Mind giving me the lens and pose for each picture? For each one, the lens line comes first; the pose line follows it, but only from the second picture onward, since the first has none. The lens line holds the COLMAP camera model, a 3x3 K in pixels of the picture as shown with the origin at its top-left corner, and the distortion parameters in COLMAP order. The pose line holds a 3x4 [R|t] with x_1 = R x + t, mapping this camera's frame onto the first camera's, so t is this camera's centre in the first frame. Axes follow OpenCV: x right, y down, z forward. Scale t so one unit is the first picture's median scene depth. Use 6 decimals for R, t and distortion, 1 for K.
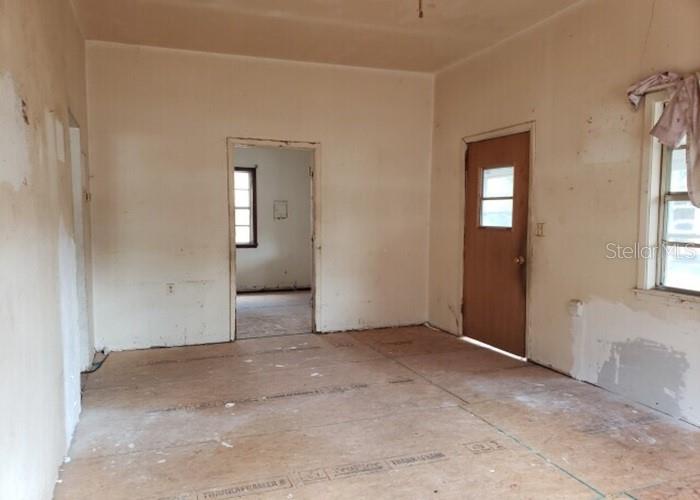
lens RADIAL K [[526.3, 0, 343.3], [0, 526.3, 250.4], [0, 0, 1]] dist [0.070608, -0.066081]
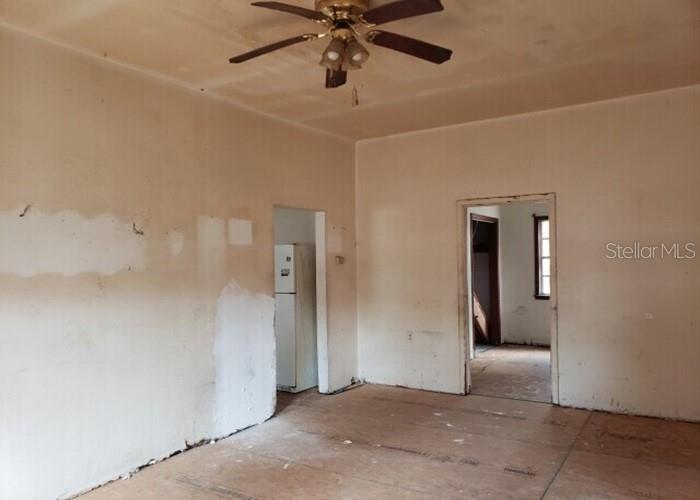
lens RADIAL K [[526.3, 0, 343.3], [0, 526.3, 250.4], [0, 0, 1]] dist [0.070608, -0.066081]
pose [[0.630209, -0.027837, -0.775927, 0.548451], [-0.034800, 0.997340, -0.064045, -0.041366], [0.775646, 0.067364, 0.627564, 0.186326]]
